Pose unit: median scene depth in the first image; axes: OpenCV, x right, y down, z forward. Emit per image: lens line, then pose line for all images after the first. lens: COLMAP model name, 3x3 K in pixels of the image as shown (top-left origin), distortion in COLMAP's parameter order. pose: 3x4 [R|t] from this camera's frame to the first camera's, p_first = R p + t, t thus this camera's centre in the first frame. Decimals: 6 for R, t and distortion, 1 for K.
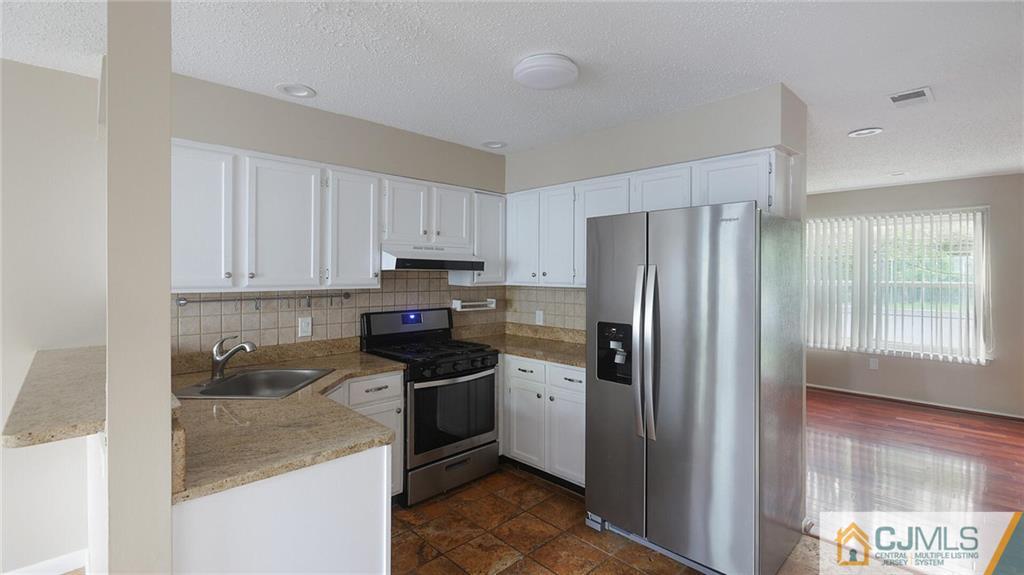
lens RADIAL K [[449.1, 0, 512.6], [0, 449.1, 282.6], [0, 0, 1]] dist [-0.006599, 0.002099]
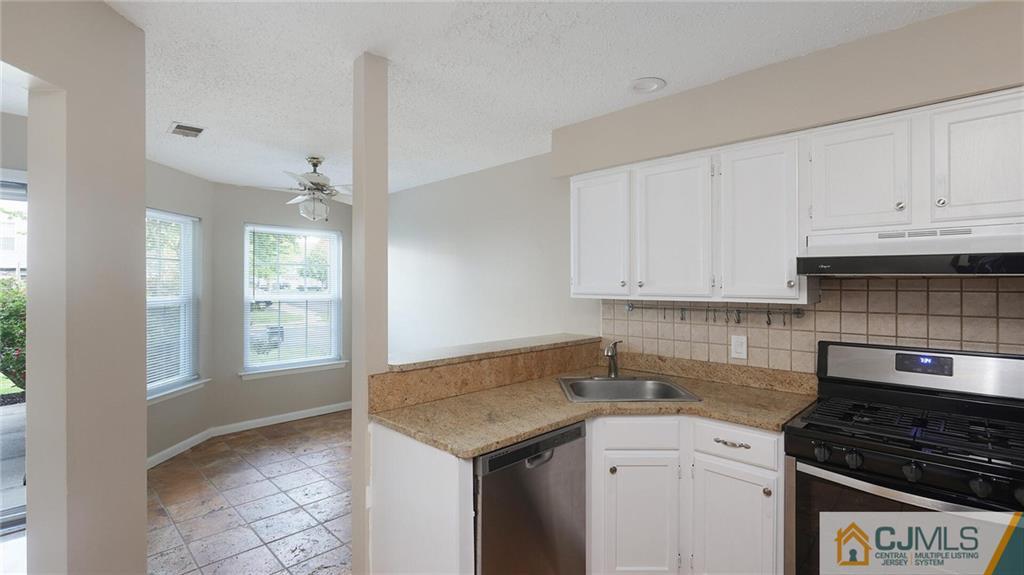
lens RADIAL K [[449.1, 0, 510.6], [0, 449.1, 287.2], [0, 0, 1]] dist [-0.006599, 0.002099]
pose [[0.044106, 0.003337, -0.999021, 0.525775], [-0.022350, 0.999747, 0.002353, -0.006057], [0.998777, 0.022224, 0.044169, 0.818446]]
